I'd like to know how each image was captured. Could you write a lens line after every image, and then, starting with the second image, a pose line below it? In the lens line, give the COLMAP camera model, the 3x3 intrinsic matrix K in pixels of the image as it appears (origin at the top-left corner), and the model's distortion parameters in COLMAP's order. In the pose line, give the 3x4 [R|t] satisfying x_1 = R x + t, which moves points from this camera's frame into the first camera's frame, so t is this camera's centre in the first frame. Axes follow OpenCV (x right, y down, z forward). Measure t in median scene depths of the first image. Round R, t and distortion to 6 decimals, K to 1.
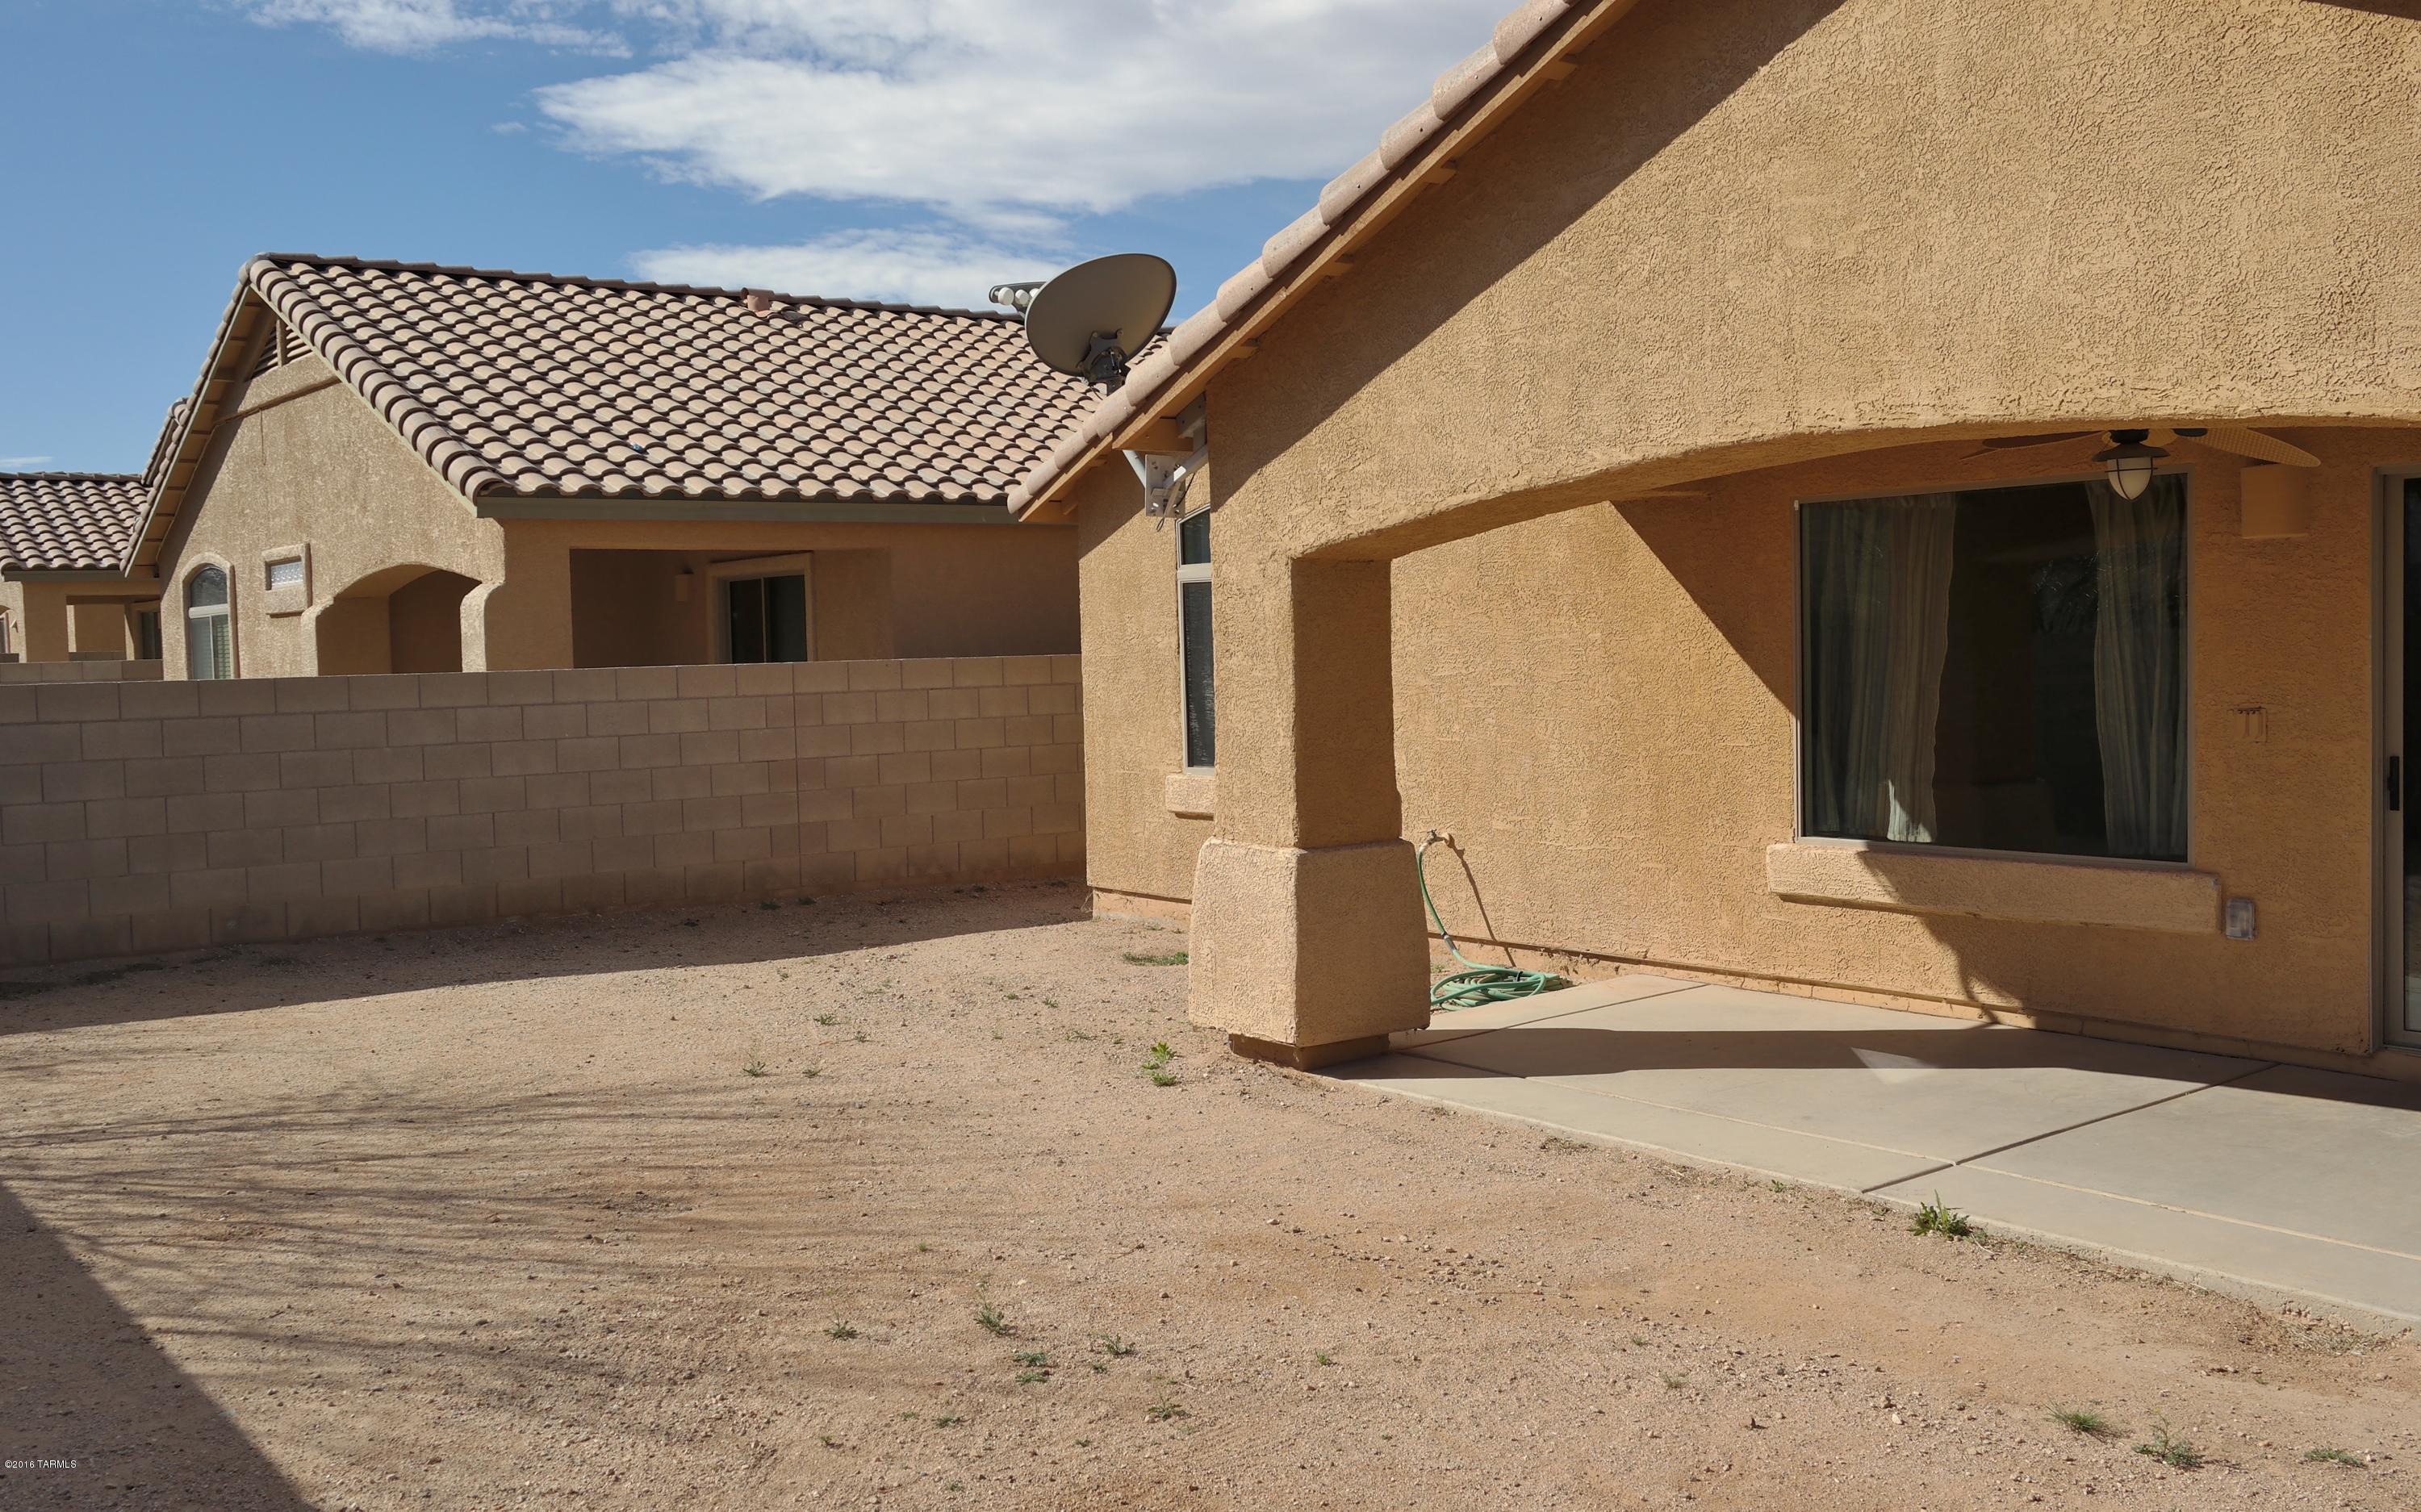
lens RADIAL K [[2143.1, 0, 1209.9], [0, 2143.1, 757.2], [0, 0, 1]] dist [0.006087, 0.001815]
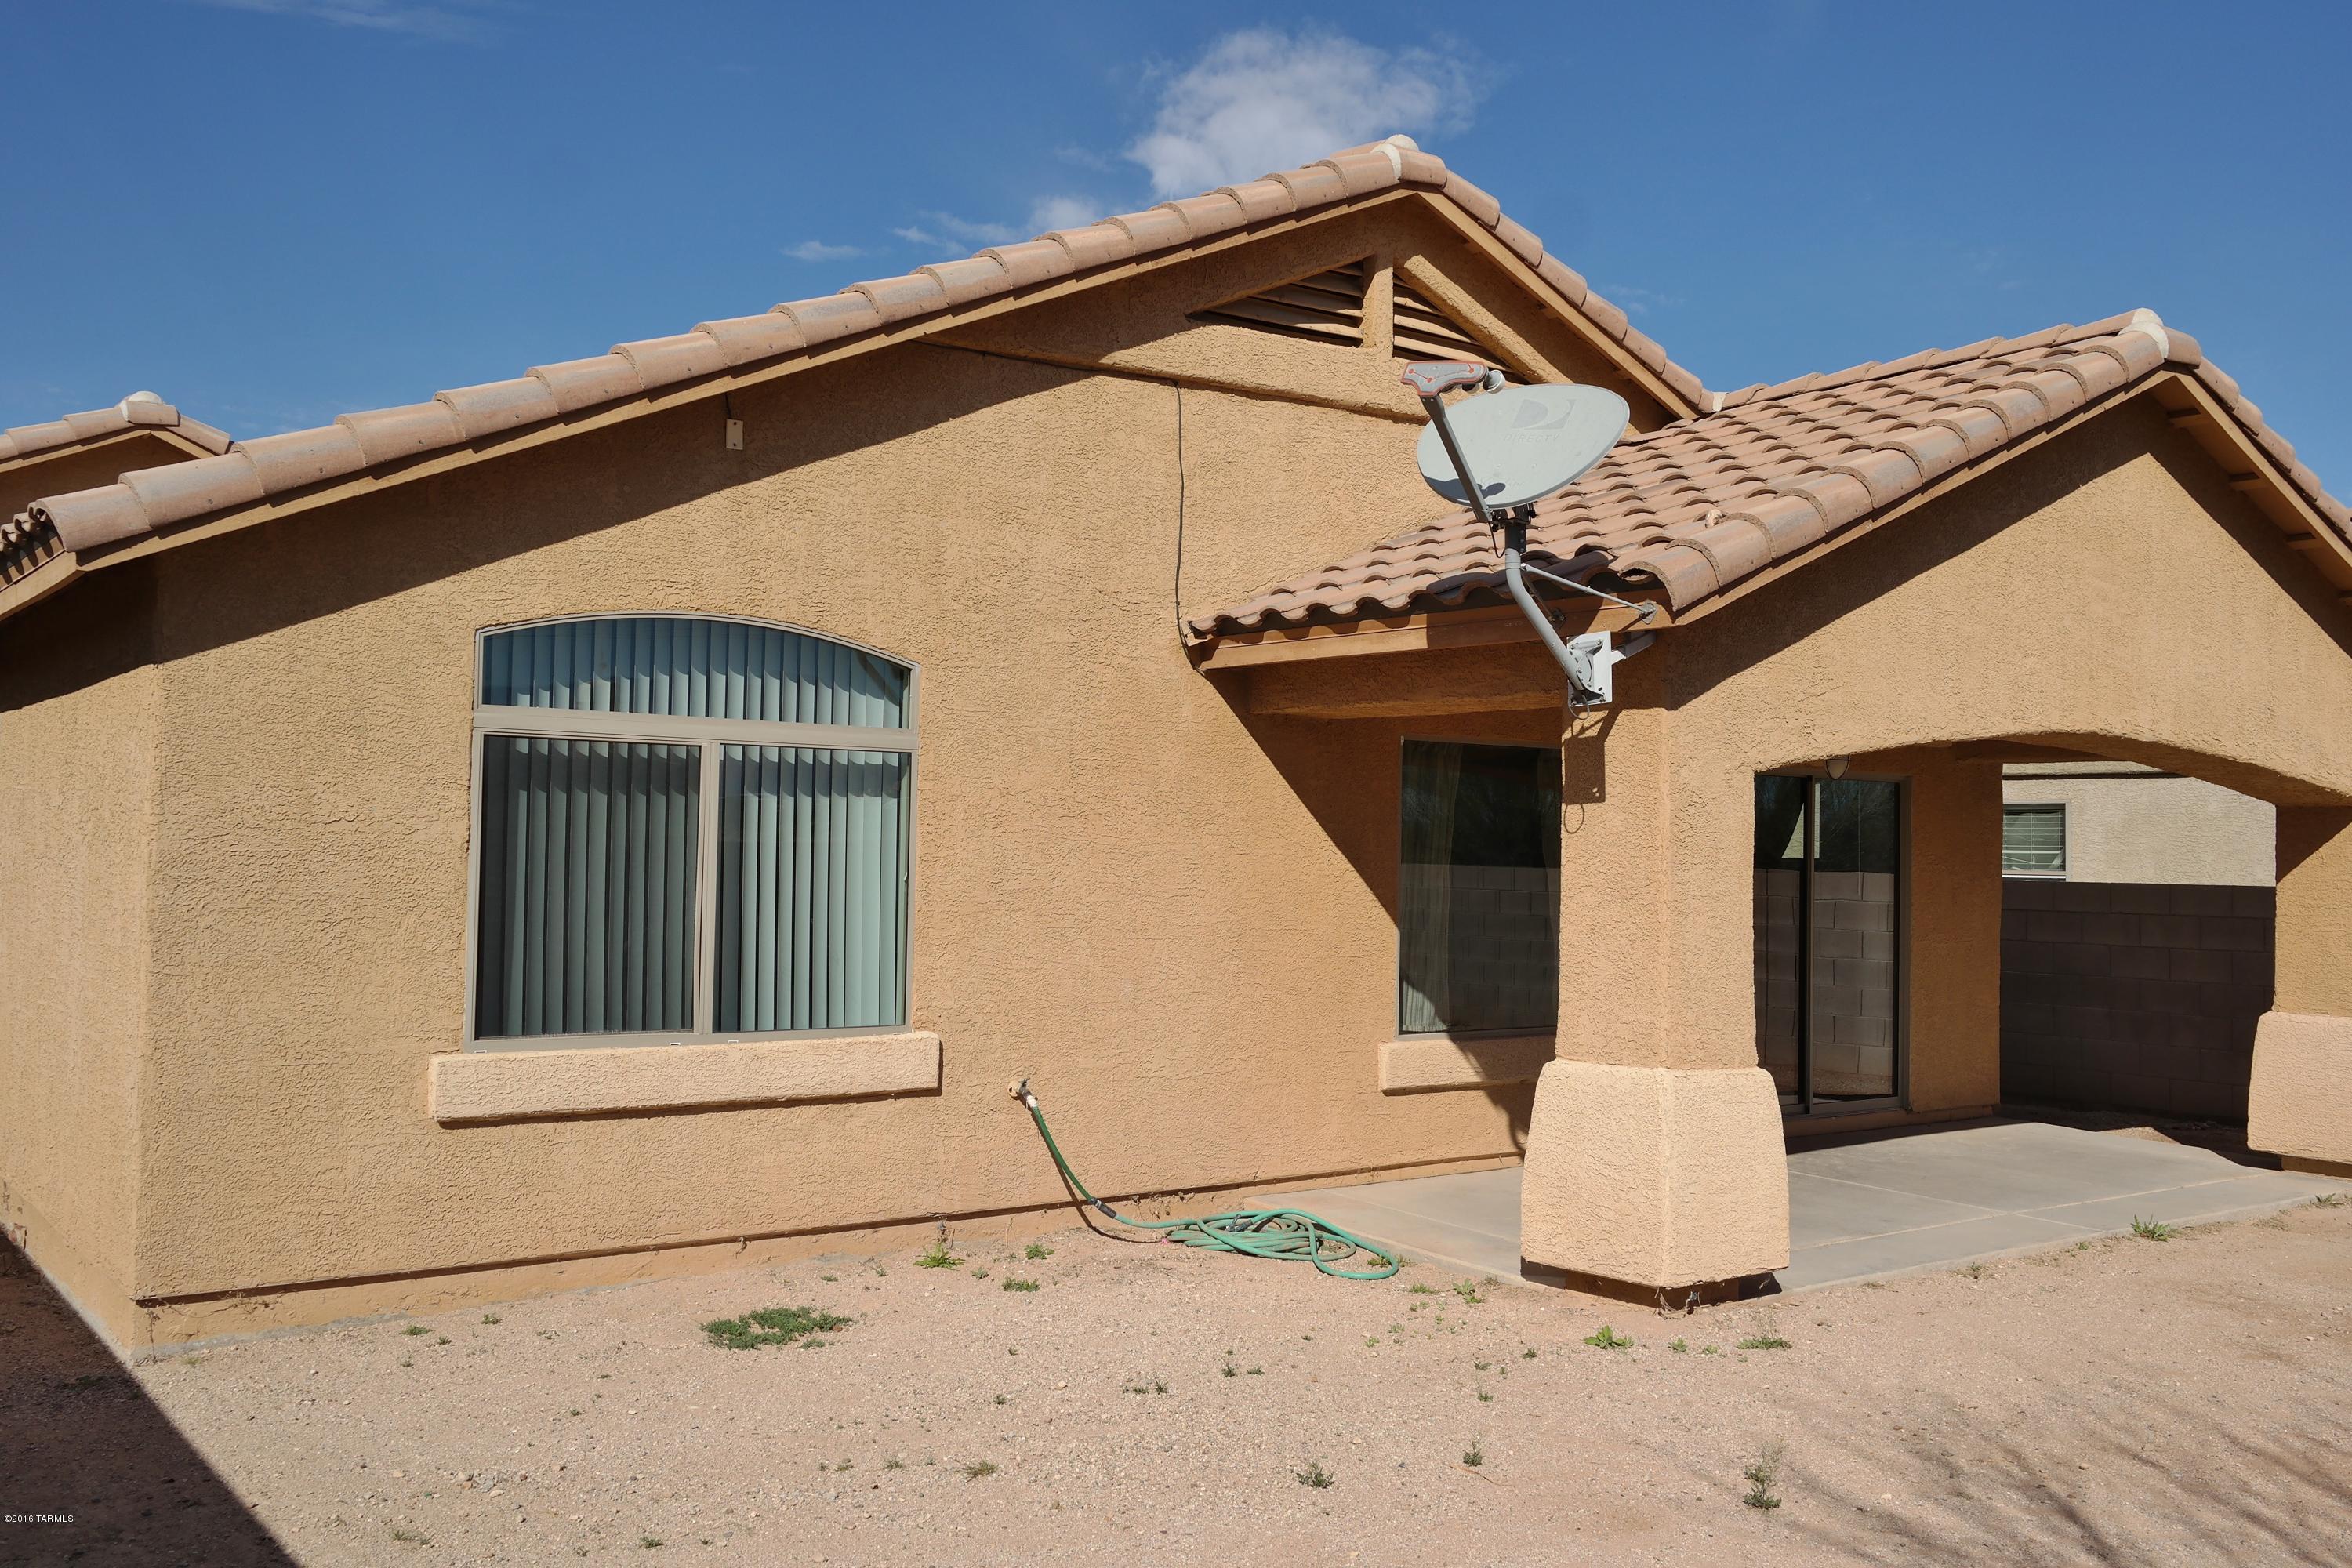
lens RADIAL K [[2046.4, 0, 1176.8], [0, 2046.4, 787.4], [0, 0, 1]] dist [-0.001830, 0.004339]
pose [[0.034009, 0.052558, 0.998039, -0.793840], [0.036284, 0.997893, -0.053787, -0.038151], [-0.998763, 0.038042, 0.032031, 1.070430]]
